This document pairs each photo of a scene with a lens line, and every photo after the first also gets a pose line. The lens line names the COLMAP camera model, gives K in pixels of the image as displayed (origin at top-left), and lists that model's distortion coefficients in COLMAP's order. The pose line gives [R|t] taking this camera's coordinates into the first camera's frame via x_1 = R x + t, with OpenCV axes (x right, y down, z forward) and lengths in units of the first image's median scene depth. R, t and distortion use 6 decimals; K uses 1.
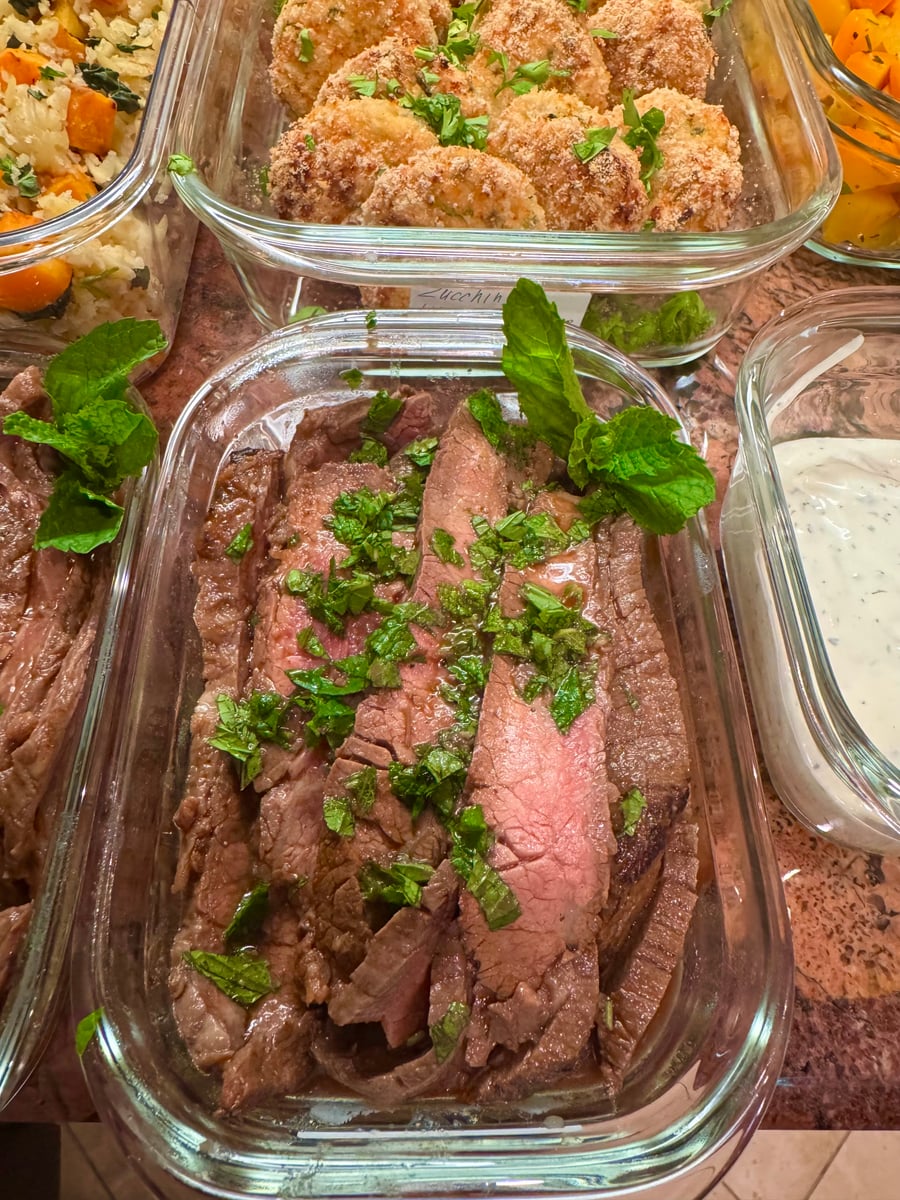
lens RADIAL K [[868.4, 0, 451.3], [0, 868.4, 533.3], [0, 0, 1]] dist [0.021970, -0.054851]
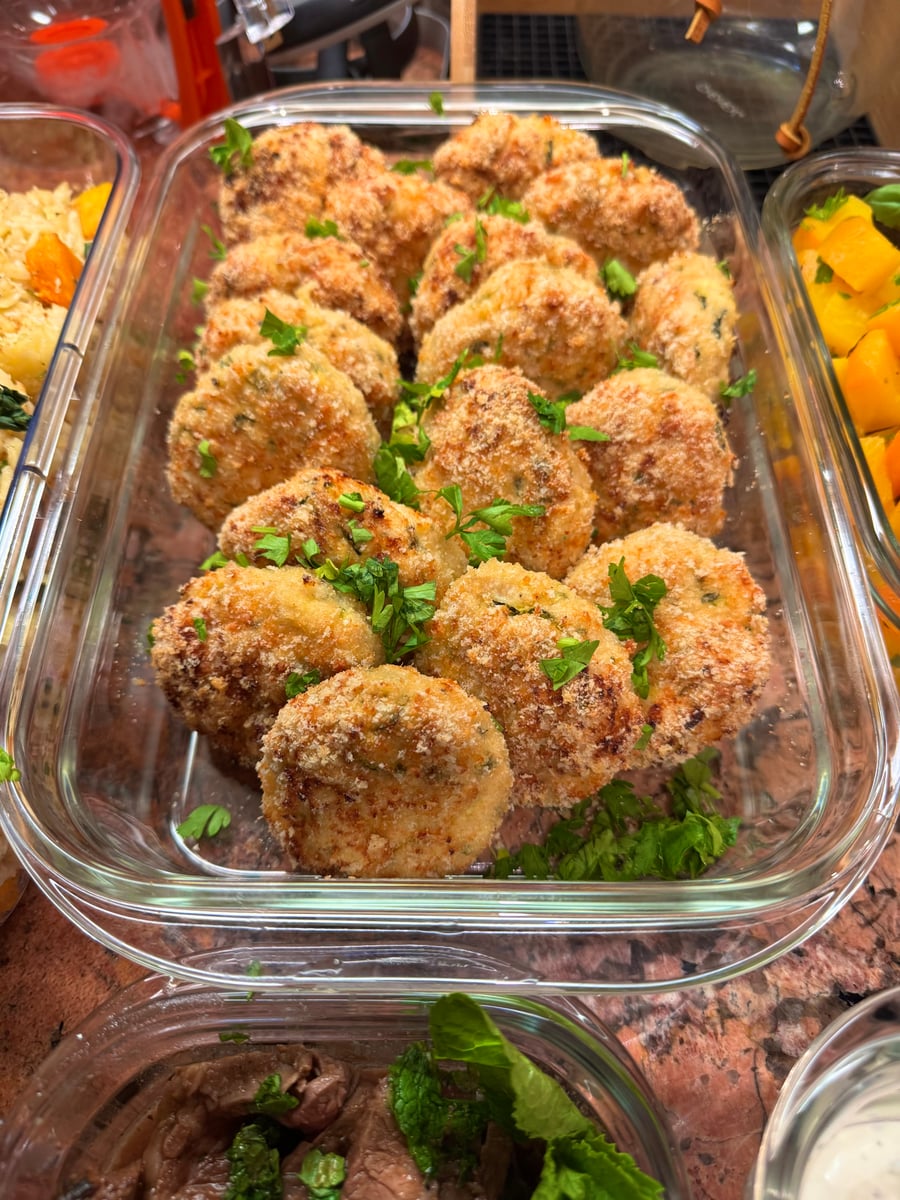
lens RADIAL K [[923.9, 0, 446.0], [0, 923.9, 592.9], [0, 0, 1]] dist [-0.007276, -0.034805]
pose [[0.999577, -0.008114, -0.027933, 0.080432], [0.007806, 0.999908, -0.011112, -0.495247], [0.028021, 0.010889, 0.999548, 0.201140]]
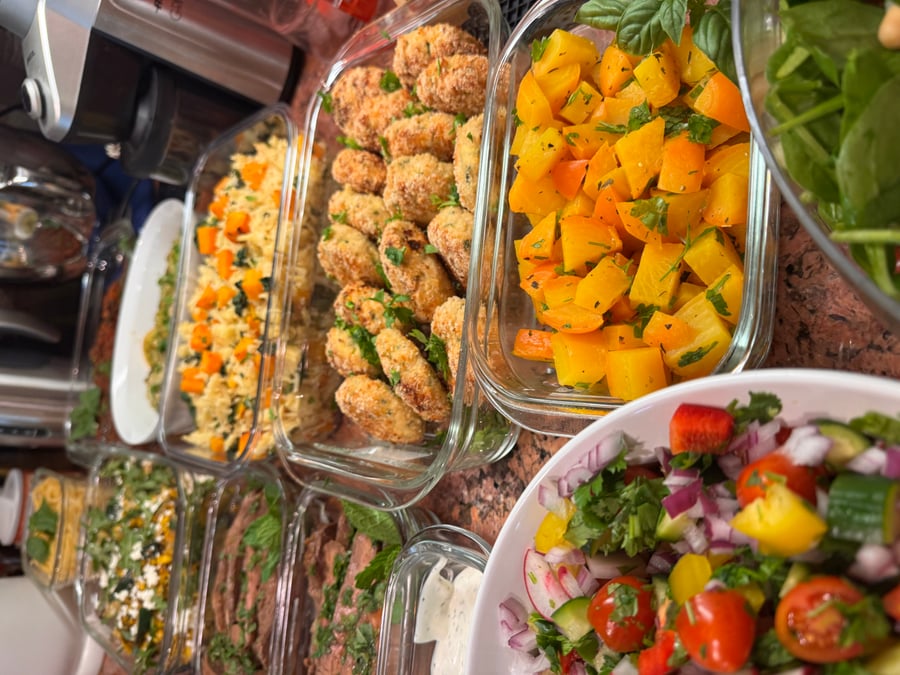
lens RADIAL K [[651.3, 0, 459.1], [0, 651.3, 342.6], [0, 0, 1]] dist [0.021970, -0.054851]
pose [[0.654980, 0.000486, -0.755646, 1.292873], [0.307877, 0.913062, 0.267450, -0.841890], [0.690081, -0.407821, 0.597888, 0.298293]]
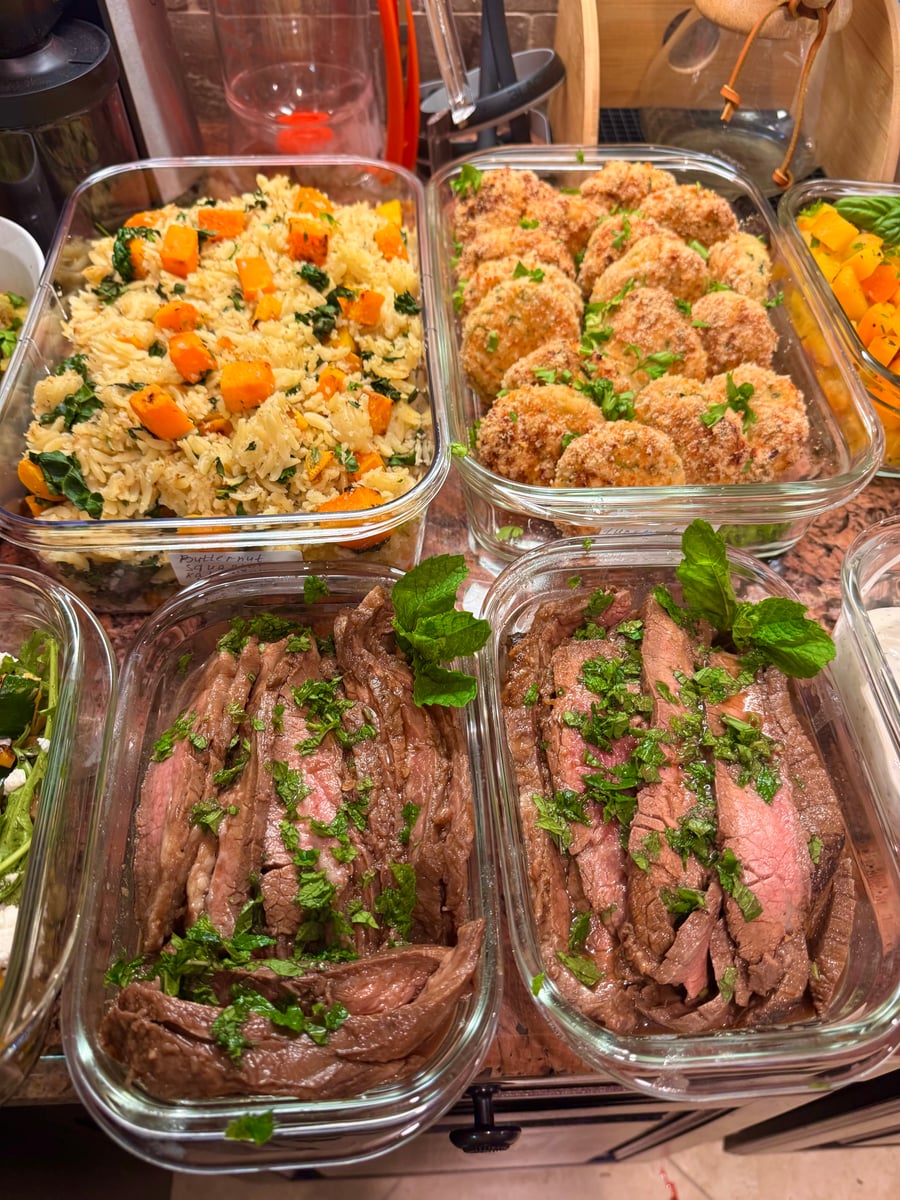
lens RADIAL K [[868.4, 0, 453.1], [0, 868.4, 599.3], [0, 0, 1]] dist [0.021970, -0.054851]
pose [[0.998689, -0.044498, 0.025289, -0.331100], [0.046309, 0.996015, -0.076224, -0.039930], [-0.021796, 0.077296, 0.996770, -0.443640]]
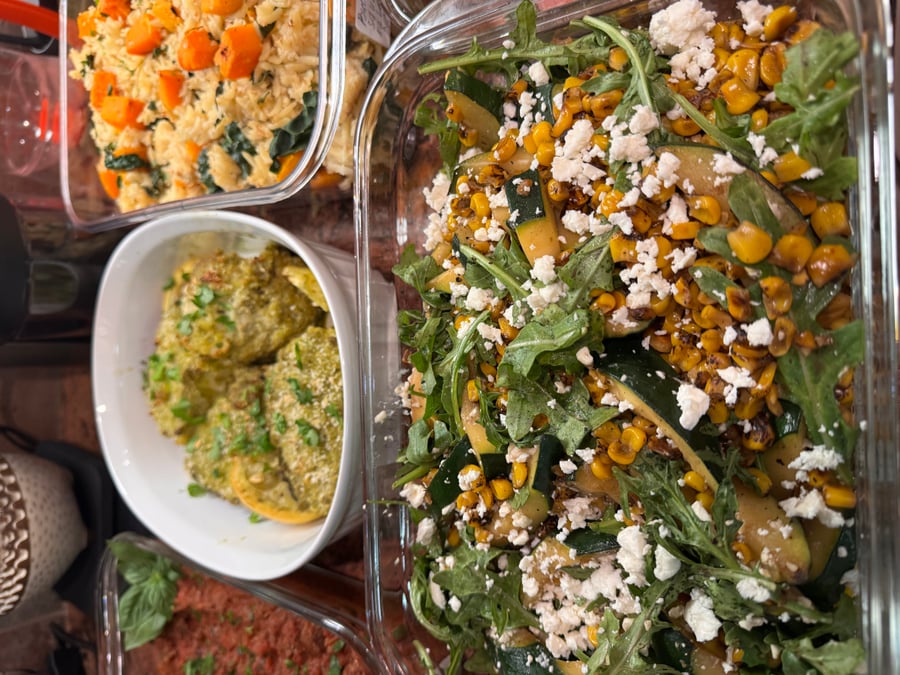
lens RADIAL K [[651.3, 0, 459.3], [0, 651.3, 328.5], [0, 0, 1]] dist [0.021970, -0.054851]
pose [[-0.001646, -0.997989, -0.063368, -1.153778], [0.994372, 0.005080, -0.105826, 0.065036], [0.105935, -0.063186, 0.992363, -0.252672]]
